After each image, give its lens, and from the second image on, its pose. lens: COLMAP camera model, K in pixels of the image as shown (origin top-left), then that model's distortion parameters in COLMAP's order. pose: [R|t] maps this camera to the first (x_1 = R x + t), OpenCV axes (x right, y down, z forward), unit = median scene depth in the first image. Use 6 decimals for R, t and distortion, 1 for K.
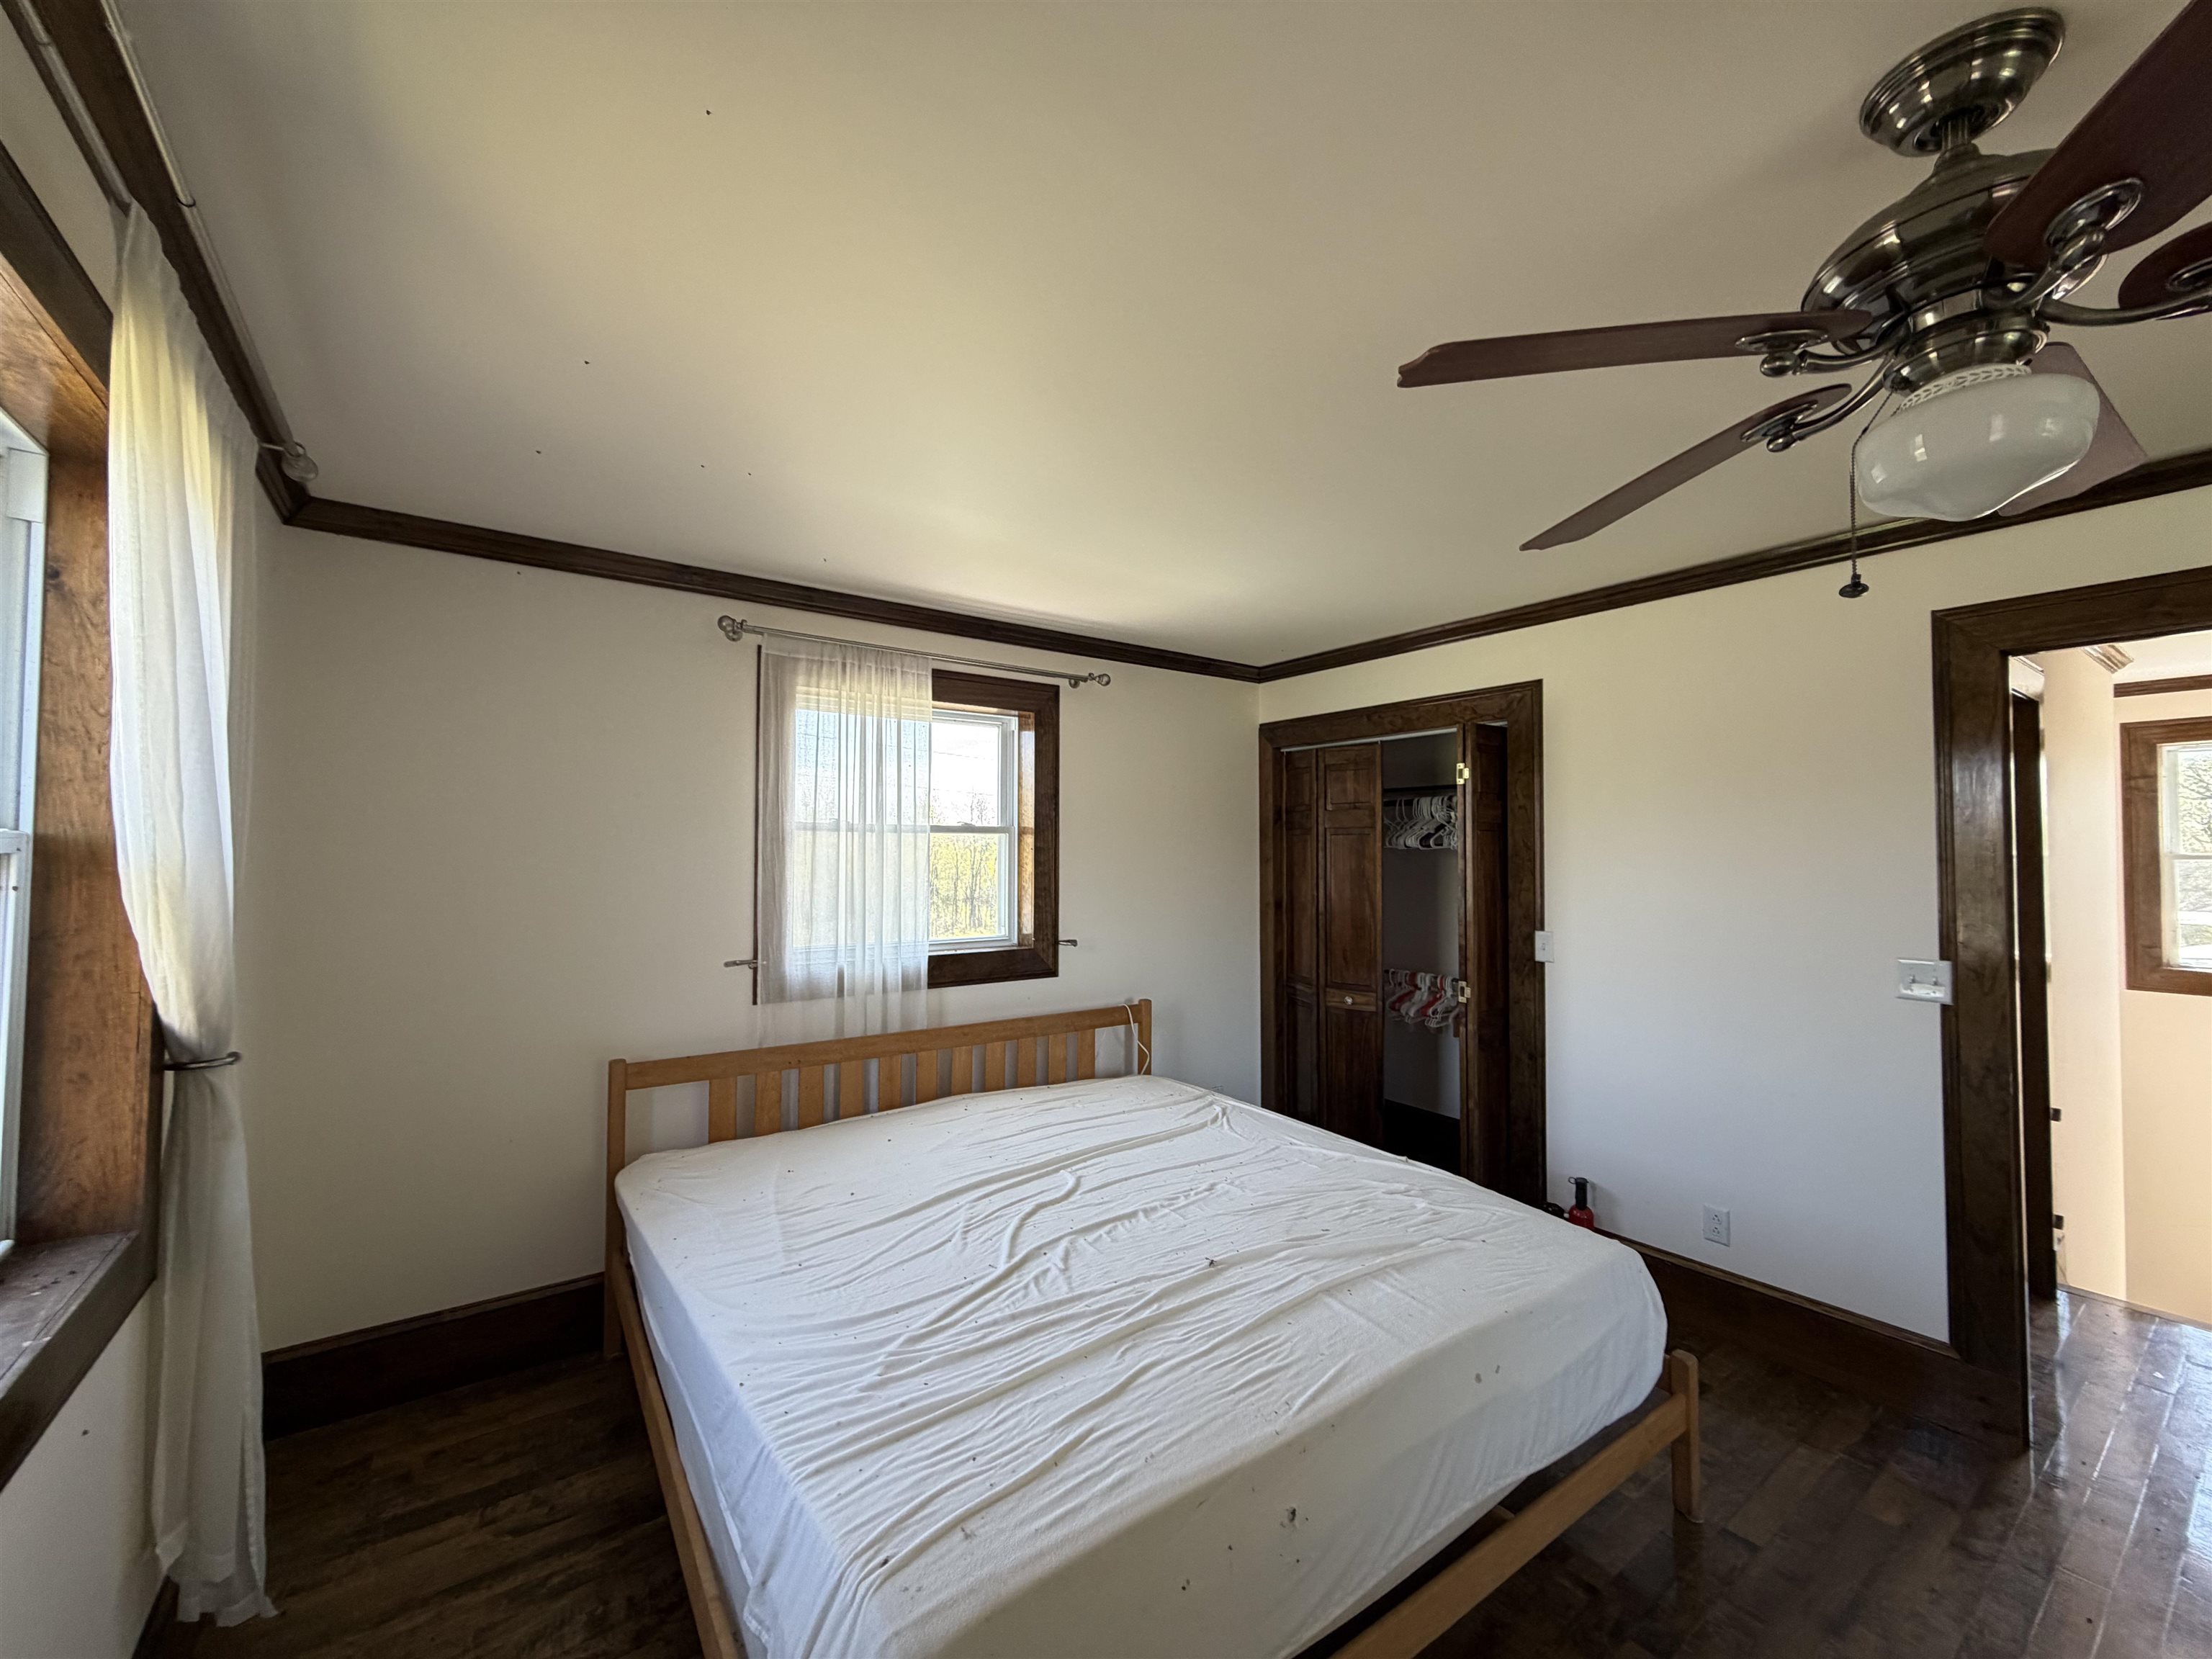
lens RADIAL K [[883.2, 0, 1098.9], [0, 883.2, 831.2], [0, 0, 1]] dist [0.002841, 0.000079]
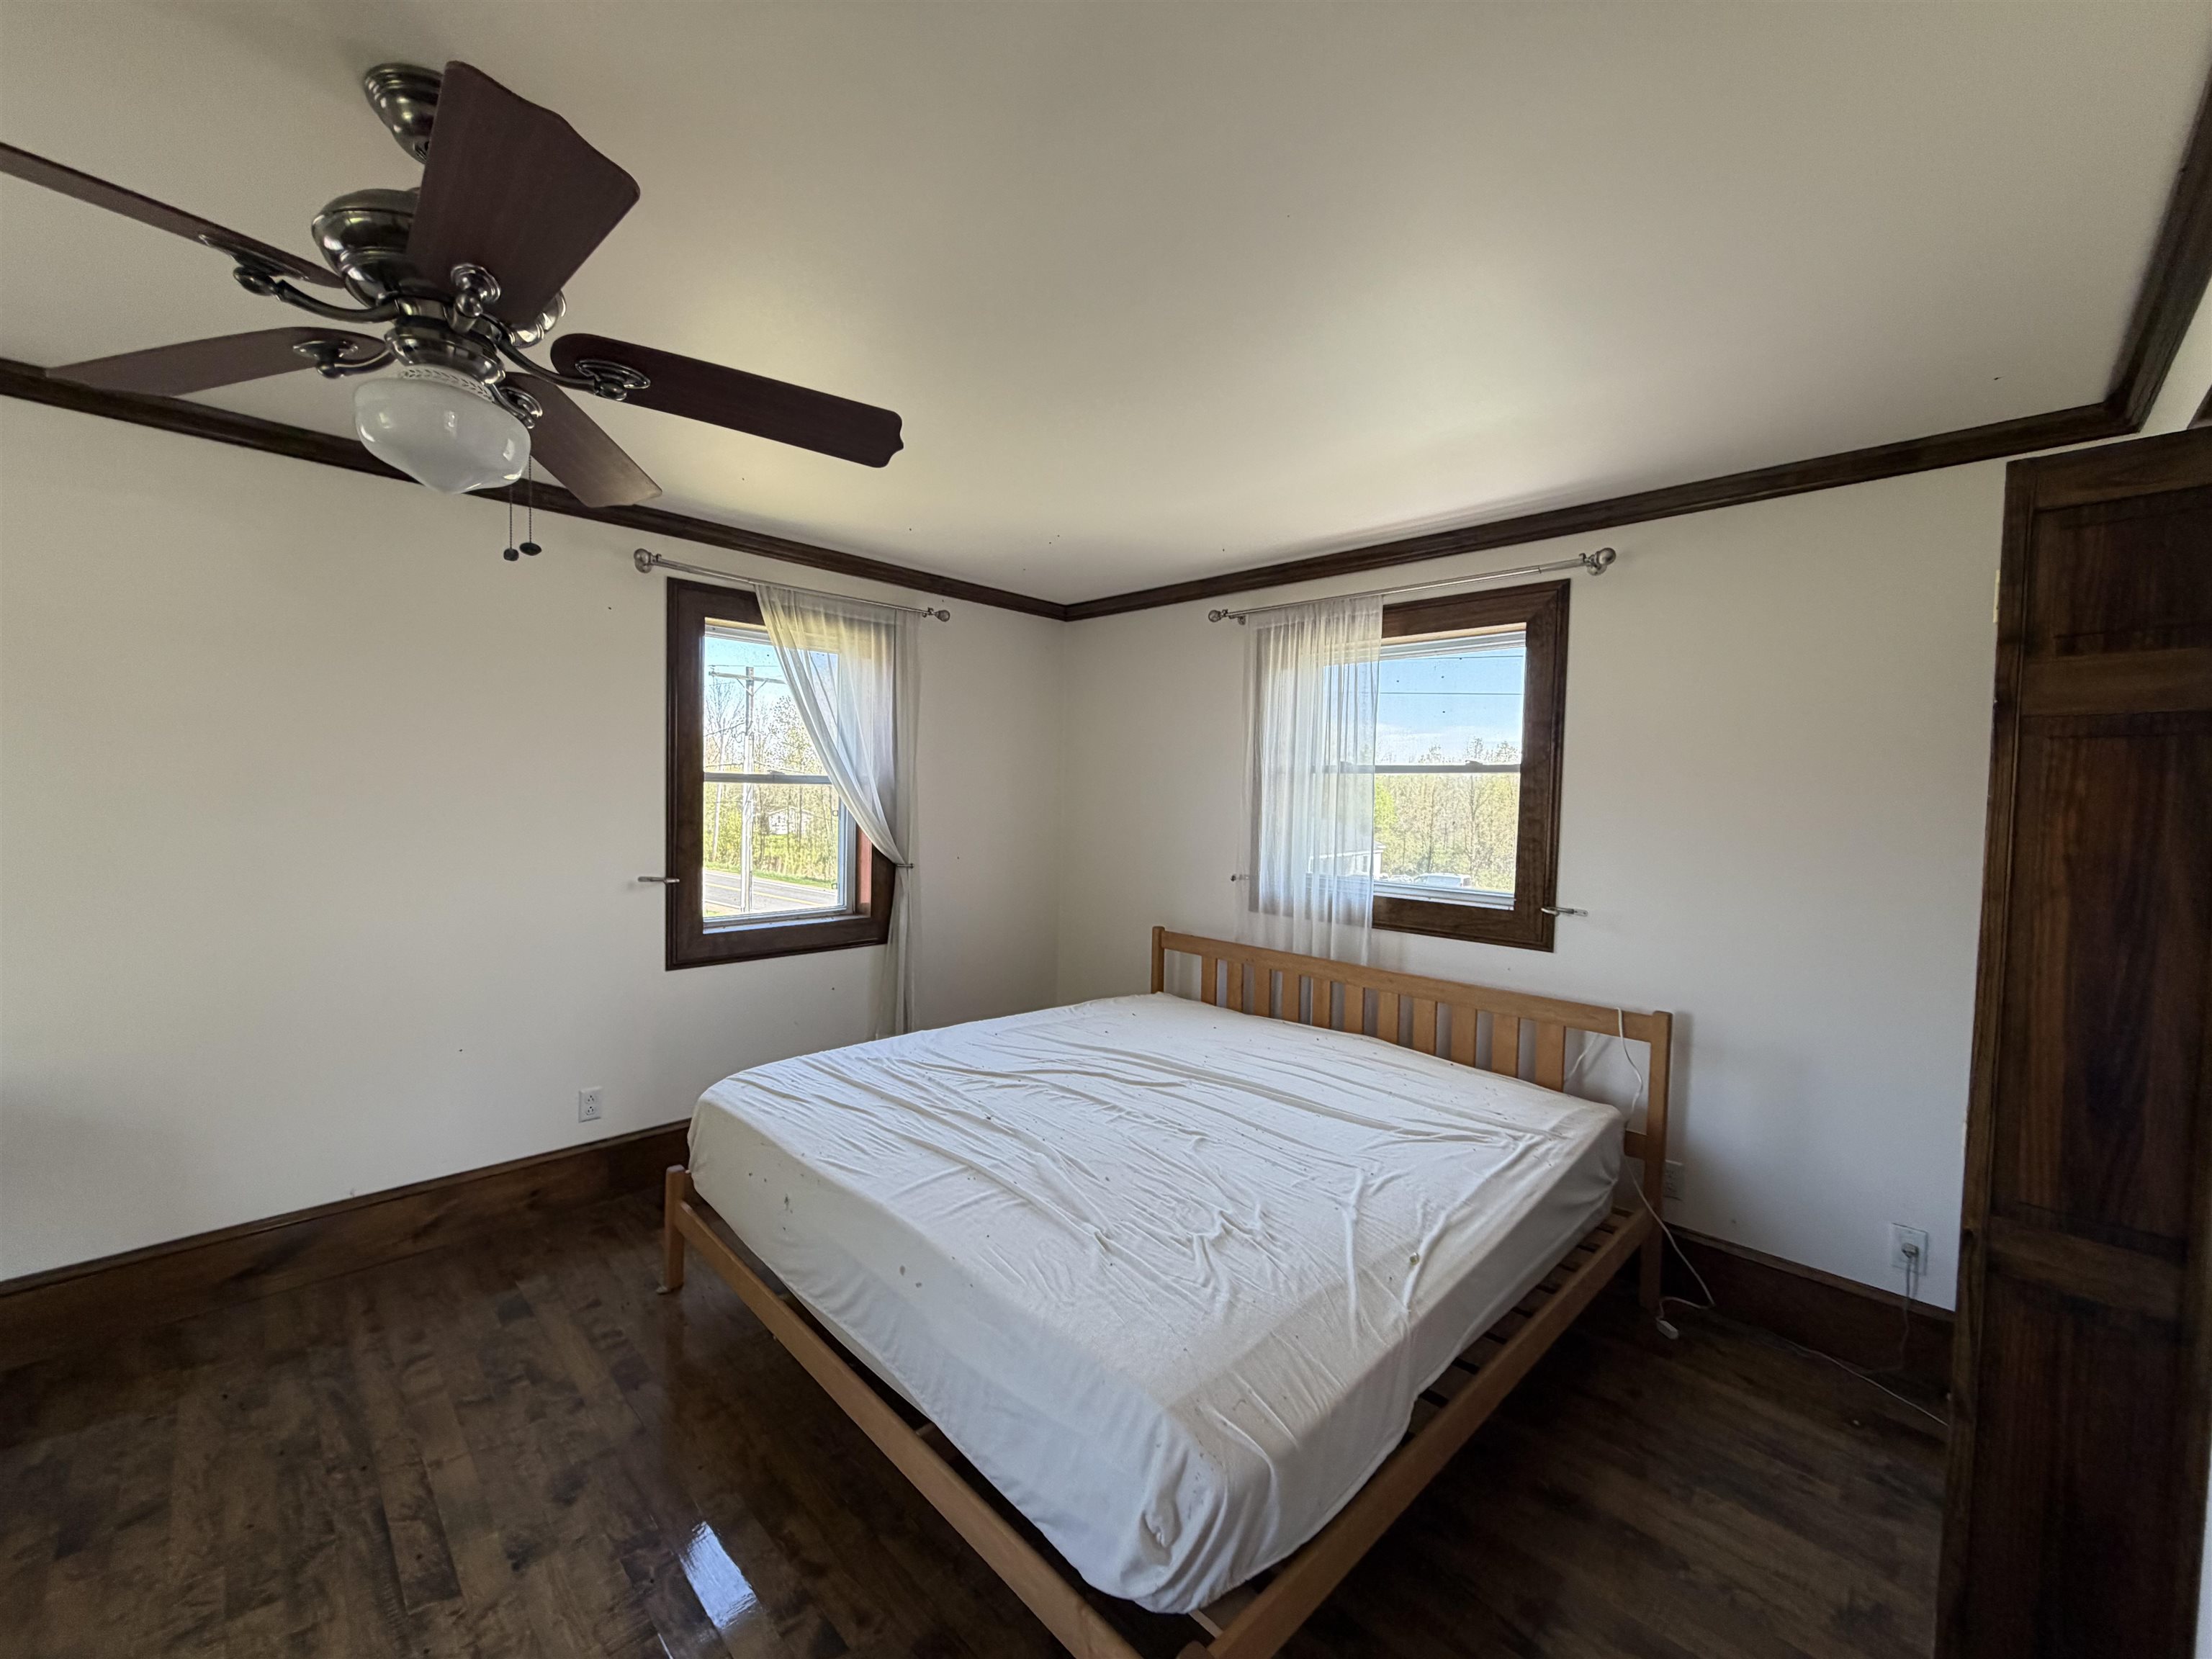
lens RADIAL K [[883.2, 0, 1100.0], [0, 883.2, 824.3], [0, 0, 1]] dist [0.002841, 0.000079]
pose [[0.159416, 0.038956, -0.986443, 0.901083], [0.003189, 0.999196, 0.039975, 0.023380], [0.987206, -0.009518, 0.159163, 0.643525]]
